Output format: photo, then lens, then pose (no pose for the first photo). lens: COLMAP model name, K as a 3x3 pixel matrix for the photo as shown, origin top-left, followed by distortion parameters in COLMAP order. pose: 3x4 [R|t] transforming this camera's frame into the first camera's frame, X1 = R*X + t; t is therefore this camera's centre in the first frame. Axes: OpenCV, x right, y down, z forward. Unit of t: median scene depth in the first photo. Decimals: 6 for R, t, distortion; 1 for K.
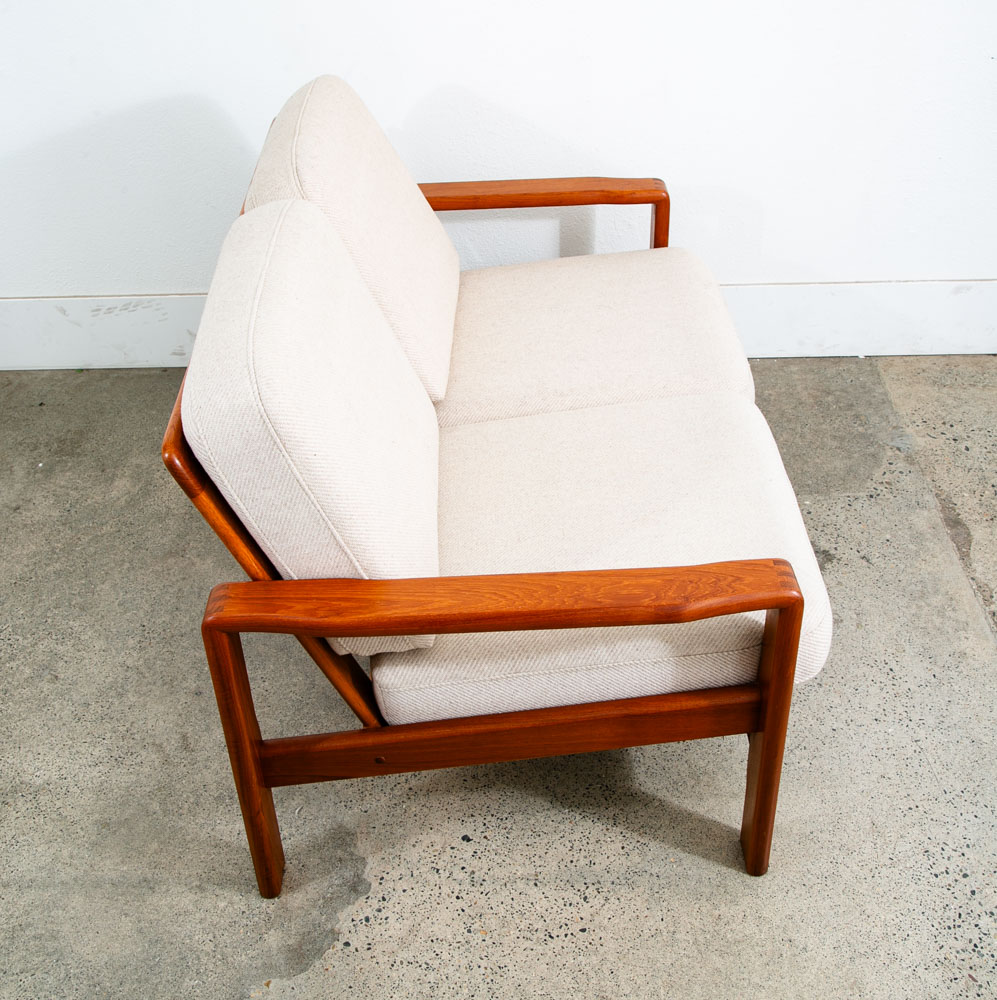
lens RADIAL K [[1208.6, 0, 502.2], [0, 1208.6, 493.9], [0, 0, 1]] dist [-0.039009, 0.000000]
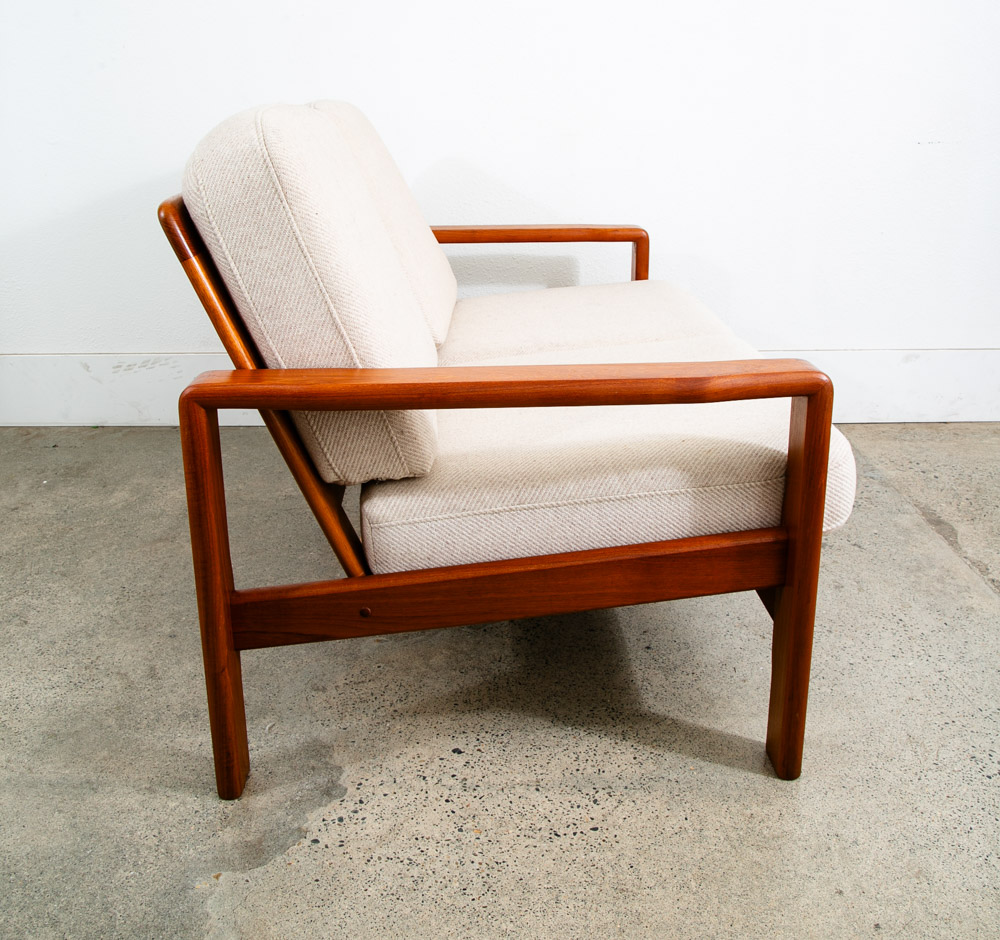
lens RADIAL K [[1038.7, 0, 497.7], [0, 1038.7, 447.2], [0, 0, 1]] dist [-0.066487, 0.000000]
pose [[0.999668, 0.018276, 0.018136, -0.018381], [-0.012055, 0.954629, -0.297553, 0.305724], [-0.022751, 0.297236, 0.954533, 0.214002]]
